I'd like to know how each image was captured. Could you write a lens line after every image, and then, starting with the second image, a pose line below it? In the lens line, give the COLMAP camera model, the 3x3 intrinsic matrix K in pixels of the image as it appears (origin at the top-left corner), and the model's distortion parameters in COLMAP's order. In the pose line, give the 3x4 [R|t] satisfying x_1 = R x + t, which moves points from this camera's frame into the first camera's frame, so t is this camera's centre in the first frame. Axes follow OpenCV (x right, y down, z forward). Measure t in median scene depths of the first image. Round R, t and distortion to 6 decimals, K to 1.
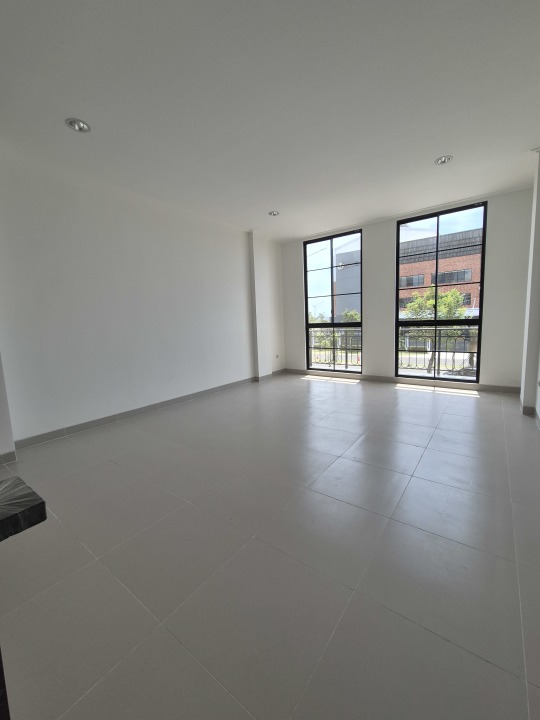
lens RADIAL K [[291.7, 0, 274.5], [0, 291.7, 355.4], [0, 0, 1]] dist [-0.000784, 0.000237]
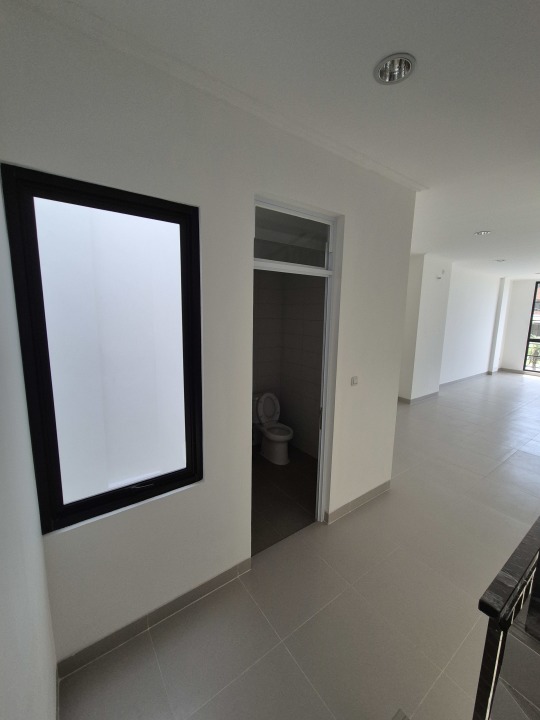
lens RADIAL K [[291.7, 0, 274.5], [0, 291.7, 355.4], [0, 0, 1]] dist [-0.000784, 0.000237]
pose [[0.947593, 0.100315, -0.303322, -0.708335], [-0.088767, 0.994712, 0.051658, 0.011881], [0.306900, -0.022026, 0.951487, -0.835919]]
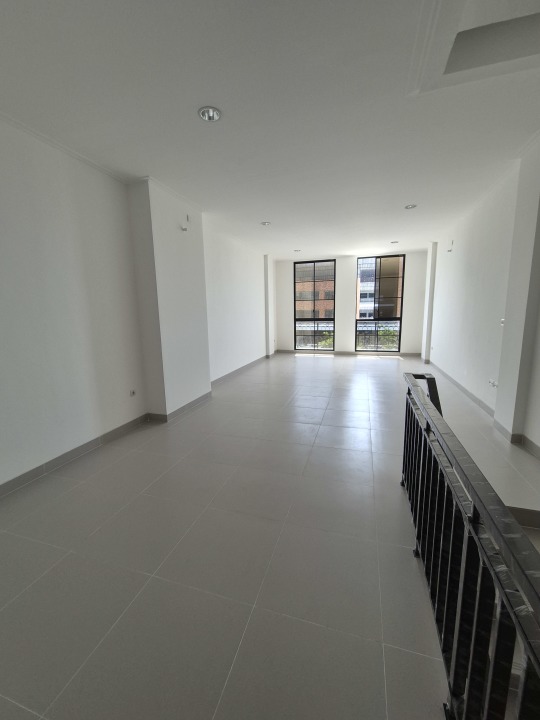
lens RADIAL K [[291.7, 0, 274.5], [0, 291.7, 355.4], [0, 0, 1]] dist [-0.000784, 0.000237]
pose [[0.946713, -0.031243, 0.320559, -0.516130], [0.020610, 0.999121, 0.036510, 0.023900], [-0.321418, -0.027957, 0.946525, -0.391583]]
